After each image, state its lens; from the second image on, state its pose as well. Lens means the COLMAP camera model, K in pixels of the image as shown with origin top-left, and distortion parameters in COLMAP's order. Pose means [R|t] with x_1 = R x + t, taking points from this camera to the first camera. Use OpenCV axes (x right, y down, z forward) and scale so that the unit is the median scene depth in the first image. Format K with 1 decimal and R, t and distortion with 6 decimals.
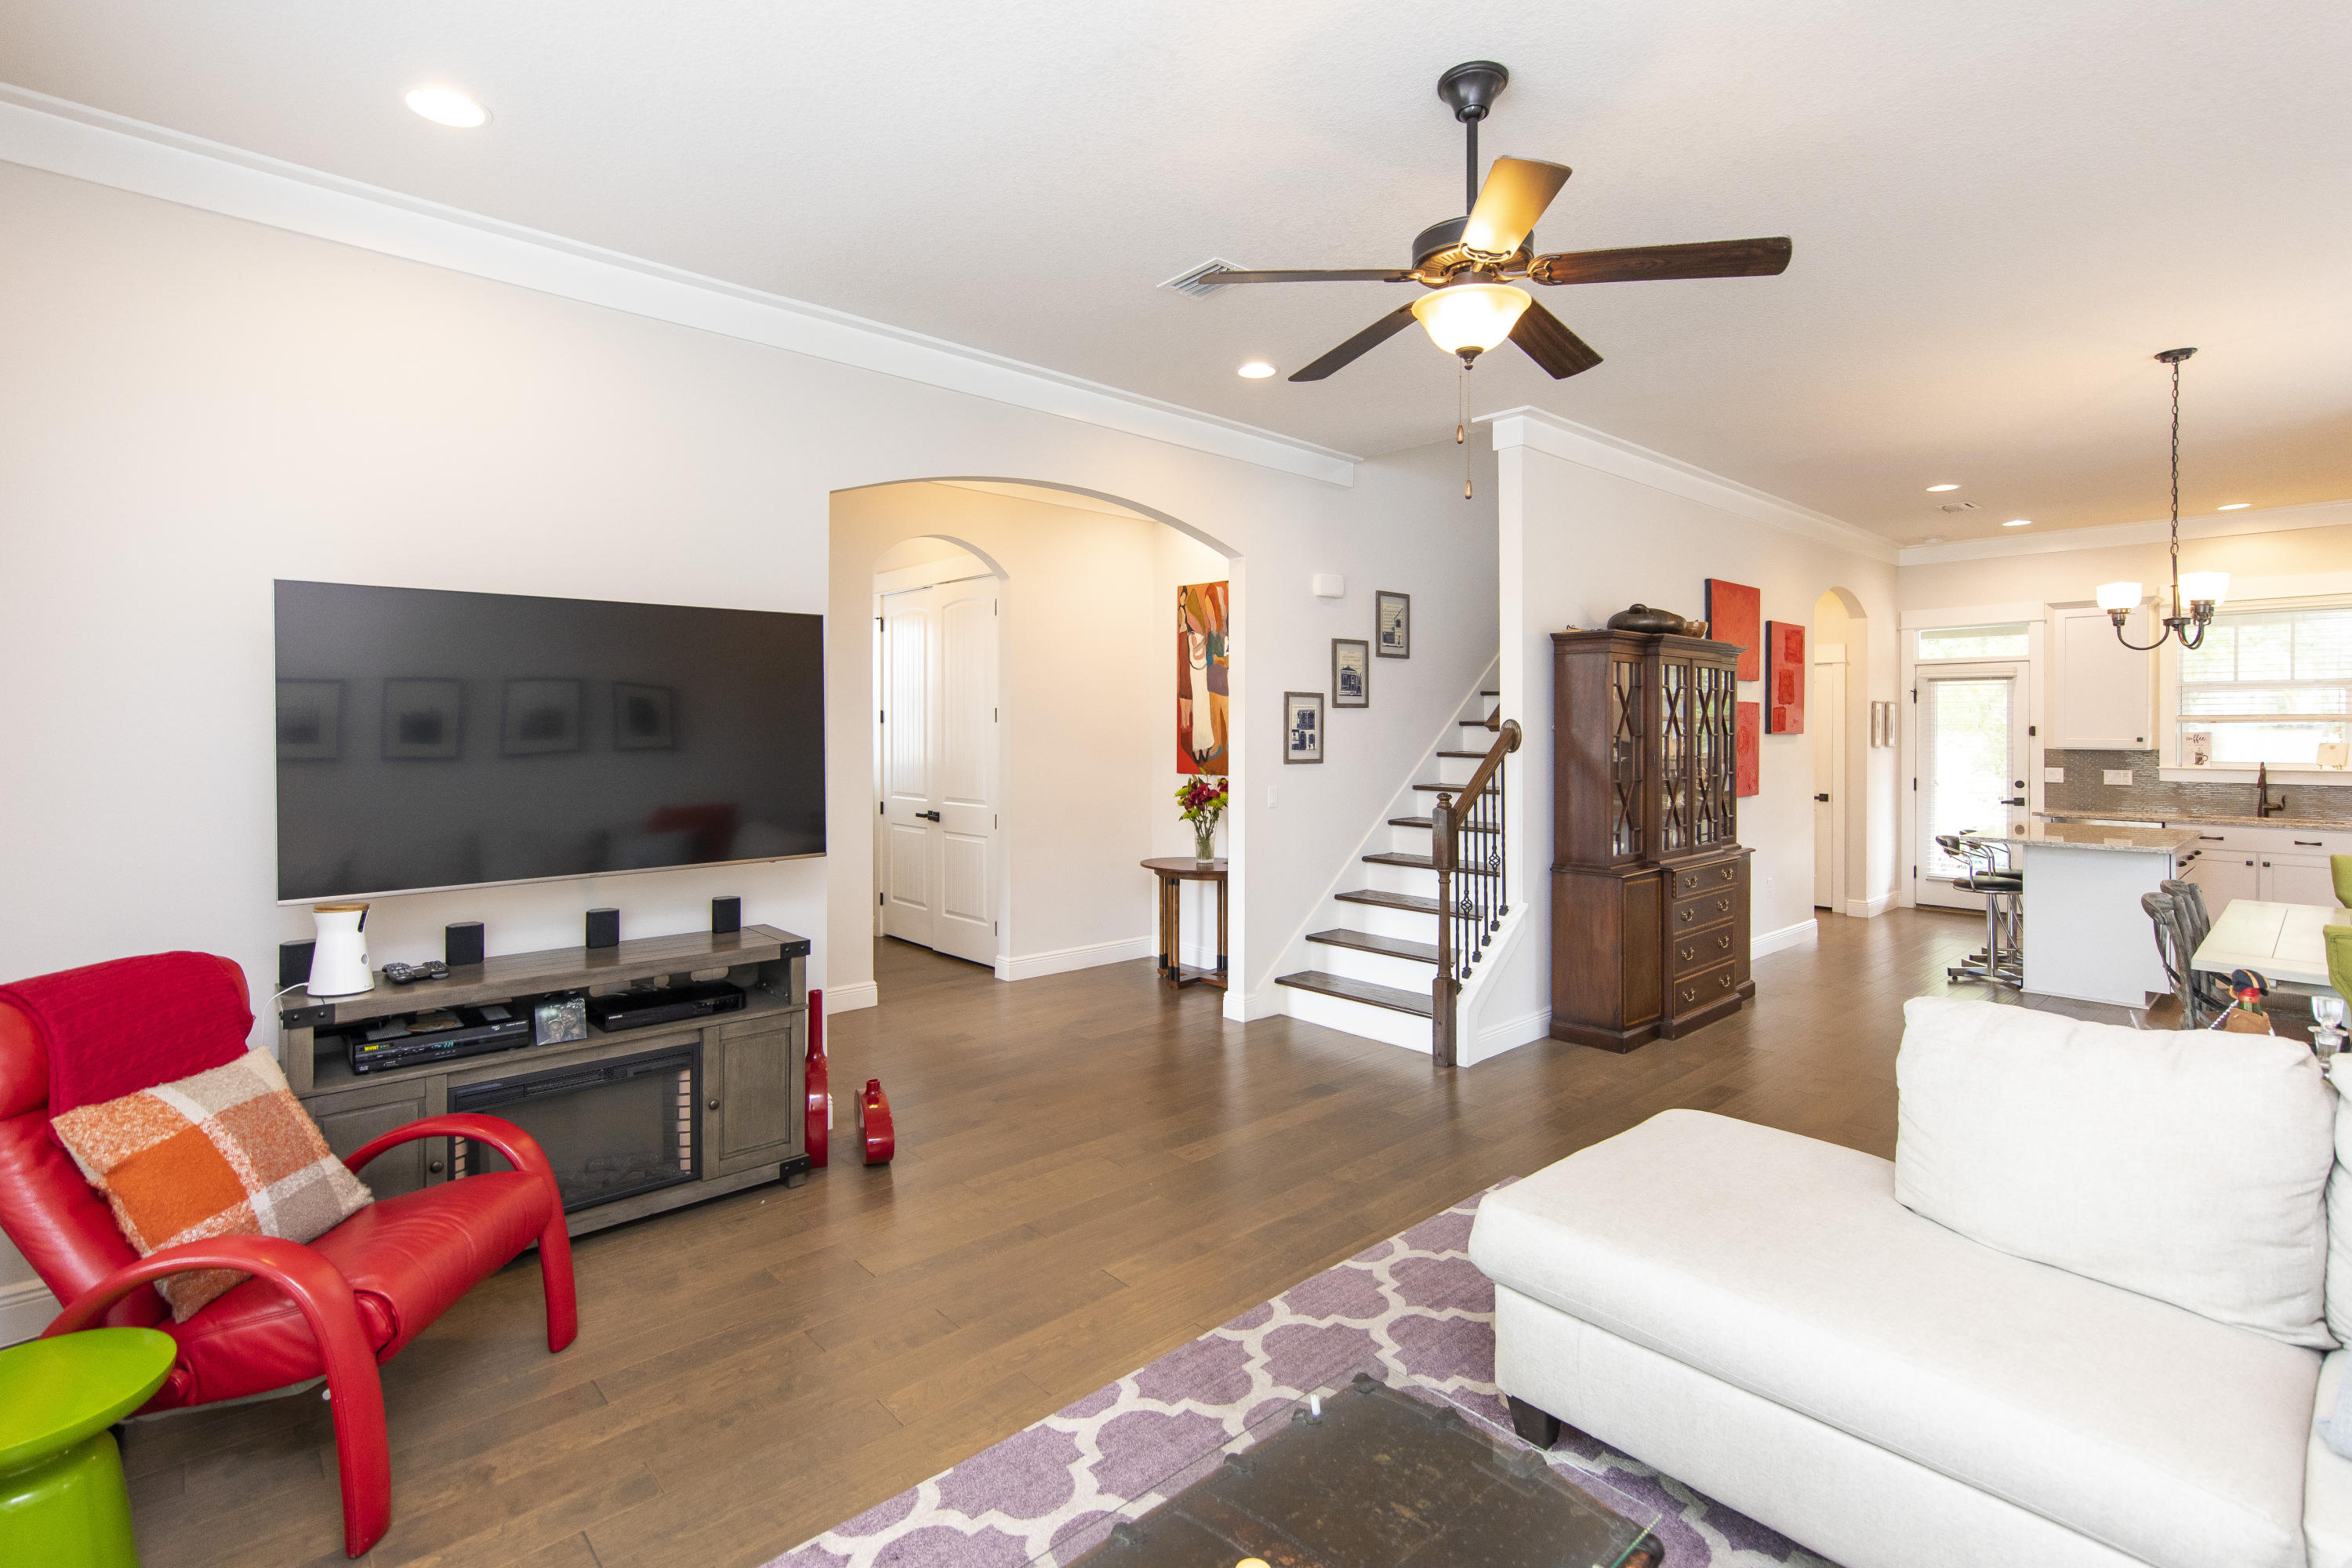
lens RADIAL K [[1111.1, 0, 1167.5], [0, 1111.1, 720.7], [0, 0, 1]] dist [0.006038, 0.003106]
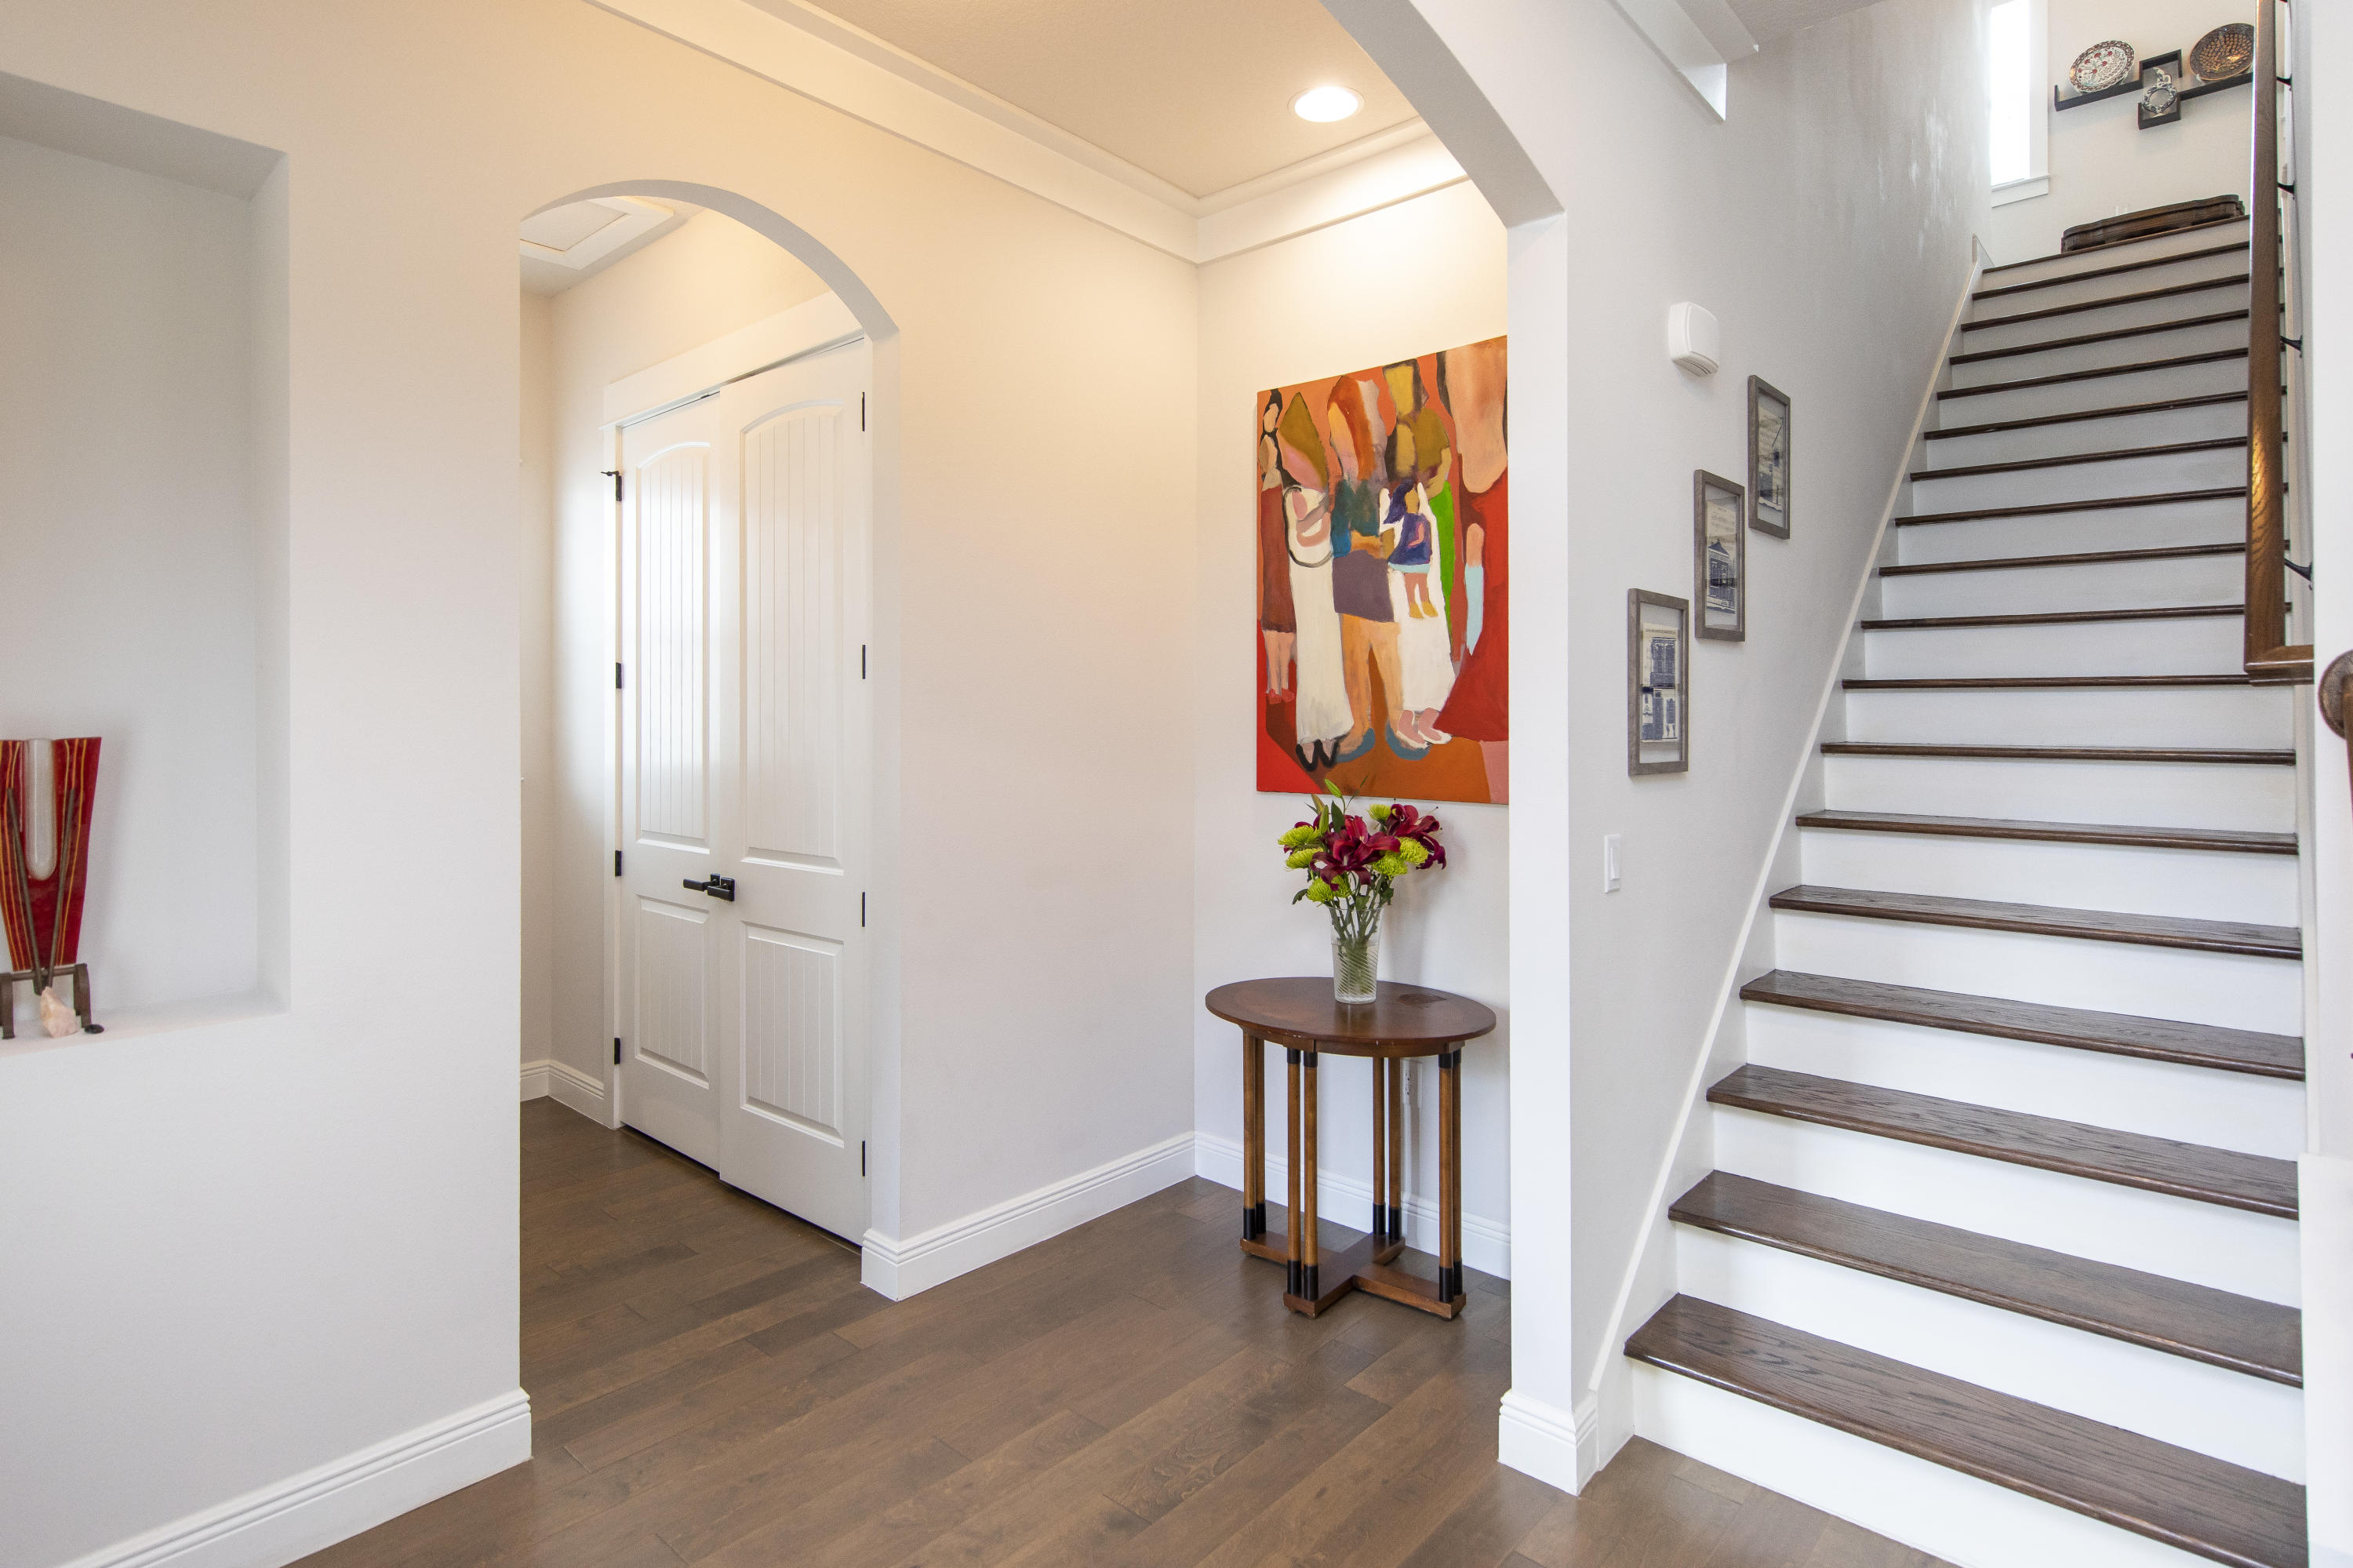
lens RADIAL K [[1214.2, 0, 1162.3], [0, 1214.2, 697.3], [0, 0, 1]] dist [0.001192, 0.005283]
pose [[0.994291, -0.001154, 0.106692, -0.088273], [0.002192, 0.999951, -0.009616, 0.013045], [-0.106676, 0.009795, 0.994246, 0.512791]]
